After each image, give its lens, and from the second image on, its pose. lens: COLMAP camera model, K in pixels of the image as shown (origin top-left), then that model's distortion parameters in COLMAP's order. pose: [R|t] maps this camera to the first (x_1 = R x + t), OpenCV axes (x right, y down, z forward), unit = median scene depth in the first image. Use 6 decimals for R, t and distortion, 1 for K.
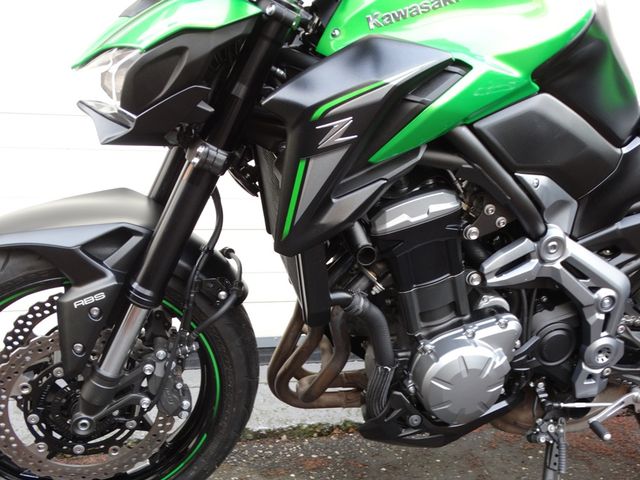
lens RADIAL K [[672.2, 0, 320.0], [0, 672.2, 240.0], [0, 0, 1]] dist [0.015566, 0.008619]
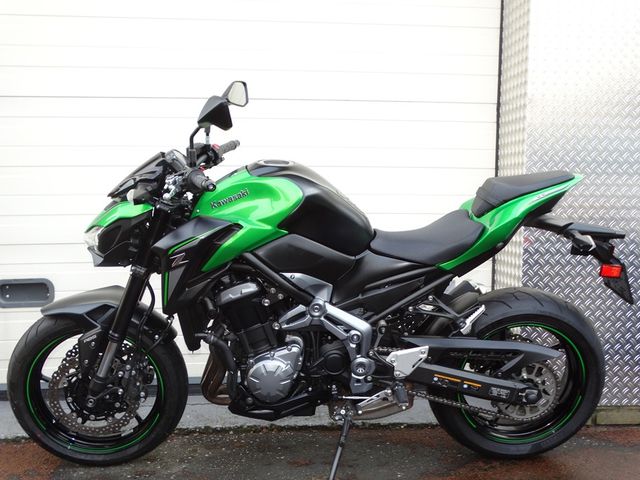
lens RADIAL K [[672.2, 0, 320.0], [0, 672.2, 240.0], [0, 0, 1]] dist [0.015566, 0.008619]
pose [[0.980964, -0.044975, -0.188911, 0.734778], [0.022011, 0.992293, -0.121945, 0.050877], [0.192939, 0.115465, 0.974393, -0.909887]]
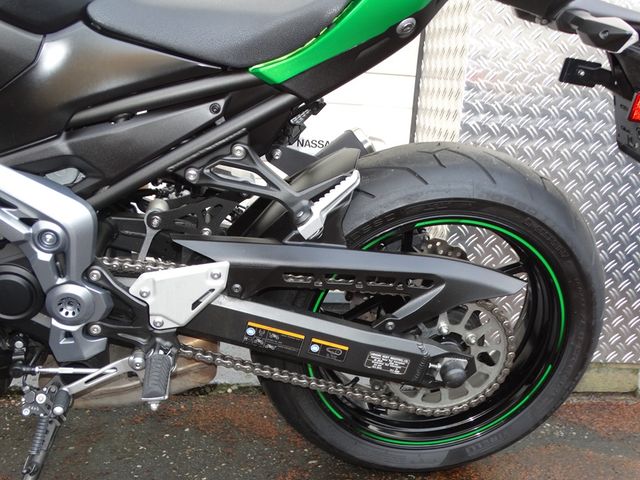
lens RADIAL K [[672.2, 0, 320.0], [0, 672.2, 240.0], [0, 0, 1]] dist [0.015566, 0.008619]
pose [[0.993390, 0.021734, -0.112715, 0.870842], [-0.017365, 0.999065, 0.039604, 0.062466], [0.113471, -0.037385, 0.992838, 0.288107]]
